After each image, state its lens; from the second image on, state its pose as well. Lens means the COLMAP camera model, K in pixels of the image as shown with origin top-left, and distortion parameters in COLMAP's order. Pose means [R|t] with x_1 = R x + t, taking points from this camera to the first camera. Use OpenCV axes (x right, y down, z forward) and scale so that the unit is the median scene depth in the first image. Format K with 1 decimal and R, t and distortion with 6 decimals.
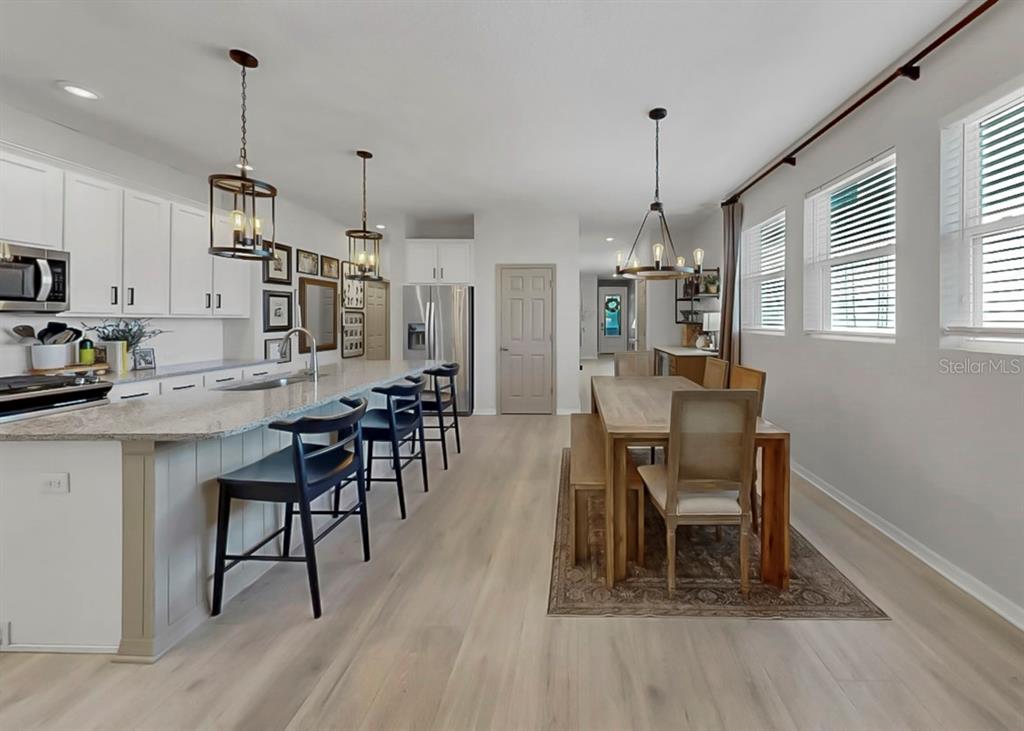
lens RADIAL K [[362.9, 0, 564.0], [0, 362.9, 322.2], [0, 0, 1]] dist [0.000074, 0.000010]
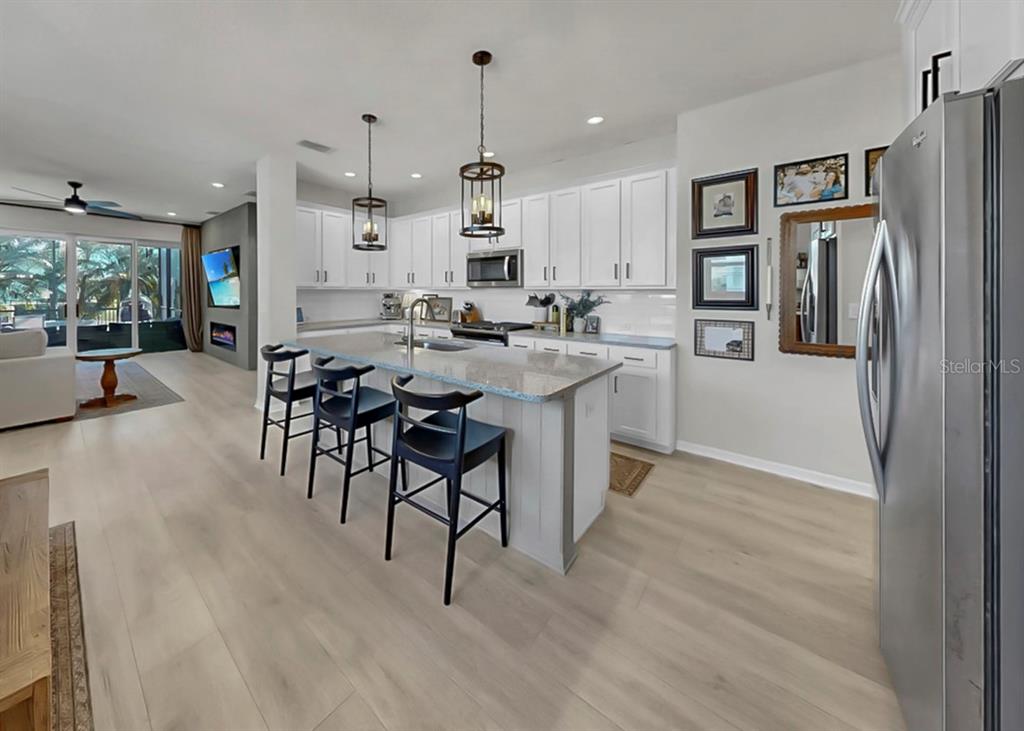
lens RADIAL K [[360.2, 0, 465.2], [0, 360.2, 291.0], [0, 0, 1]] dist [-0.017211, -0.000553]
pose [[-0.652614, -0.003070, -0.757684, 0.000795], [-0.006686, 0.999976, 0.001707, -0.004765], [0.757661, 0.006180, -0.652619, 1.061394]]
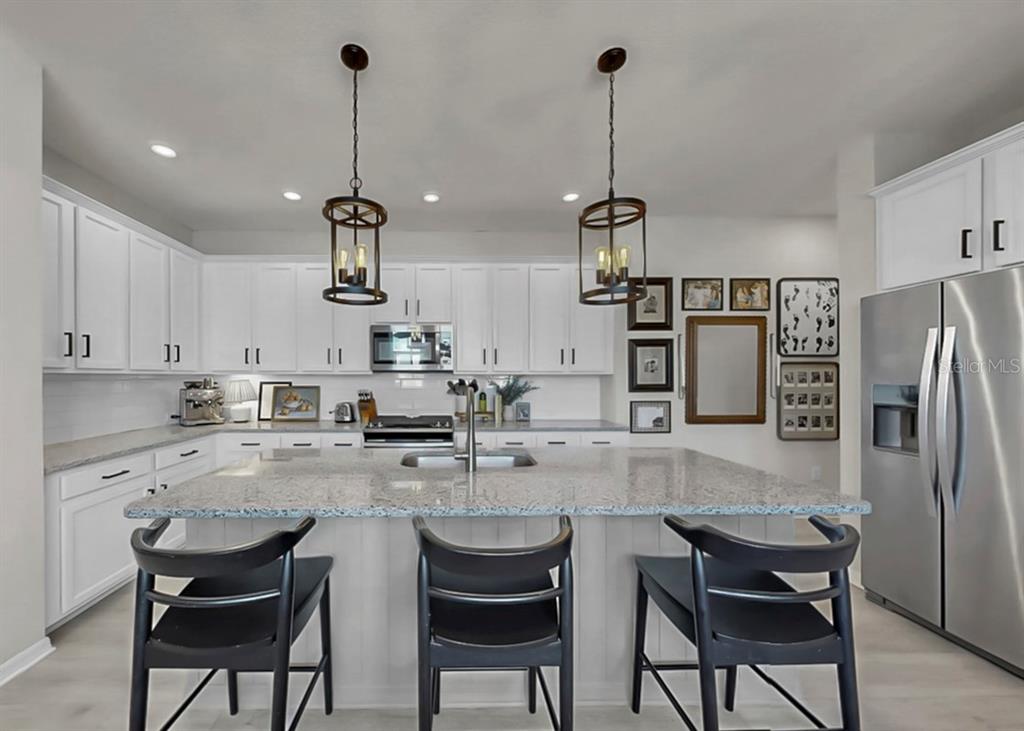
lens RADIAL K [[371.1, 0, 444.4], [0, 371.1, 372.0], [0, 0, 1]] dist [-0.001794, 0.000659]
pose [[0.048099, -0.013529, -0.998751, -0.023653], [-0.005852, 0.999887, -0.013826, -0.002246], [0.998825, 0.006510, 0.048014, 0.523137]]
